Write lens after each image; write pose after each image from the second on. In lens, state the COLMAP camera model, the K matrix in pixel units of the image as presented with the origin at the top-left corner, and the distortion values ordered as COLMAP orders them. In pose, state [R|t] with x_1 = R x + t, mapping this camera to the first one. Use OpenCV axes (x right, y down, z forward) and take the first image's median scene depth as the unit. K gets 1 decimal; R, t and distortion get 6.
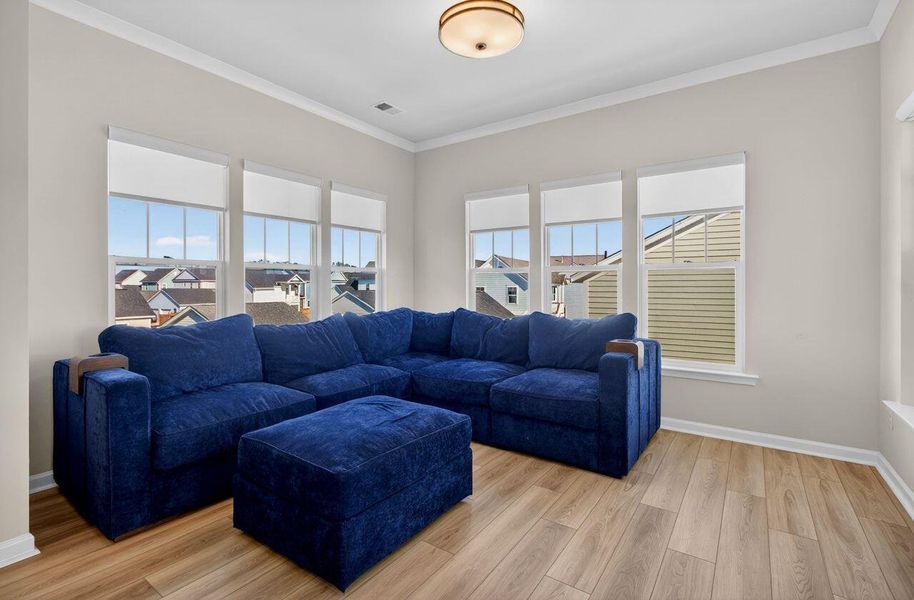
lens RADIAL K [[424.8, 0, 454.9], [0, 424.8, 296.6], [0, 0, 1]] dist [-0.000754, -0.000095]
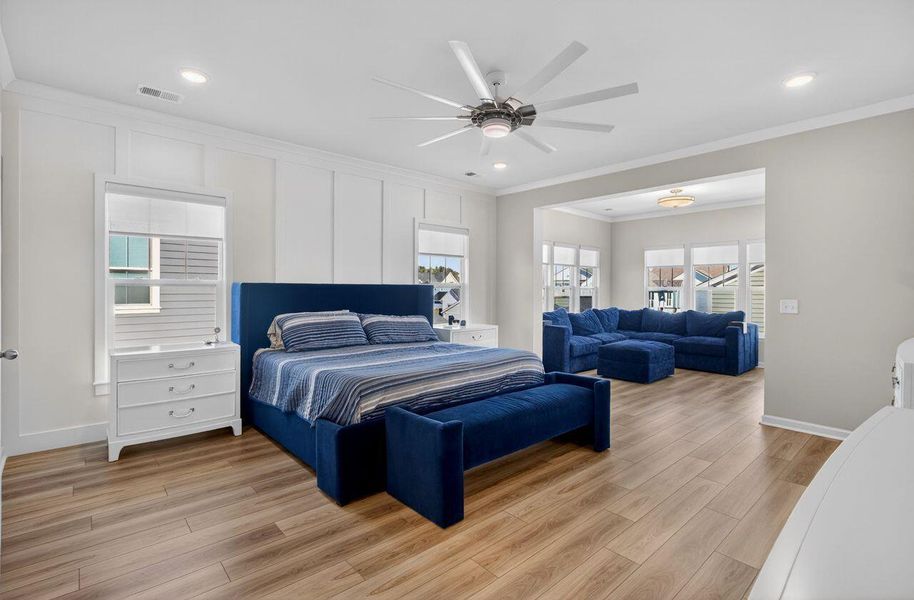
lens RADIAL K [[424.8, 0, 460.2], [0, 424.8, 294.3], [0, 0, 1]] dist [-0.000754, -0.000095]
pose [[0.977190, 0.005480, -0.212298, -0.477698], [-0.008594, 0.999869, -0.013749, -0.000789], [0.212195, 0.015259, 0.977108, -1.289515]]
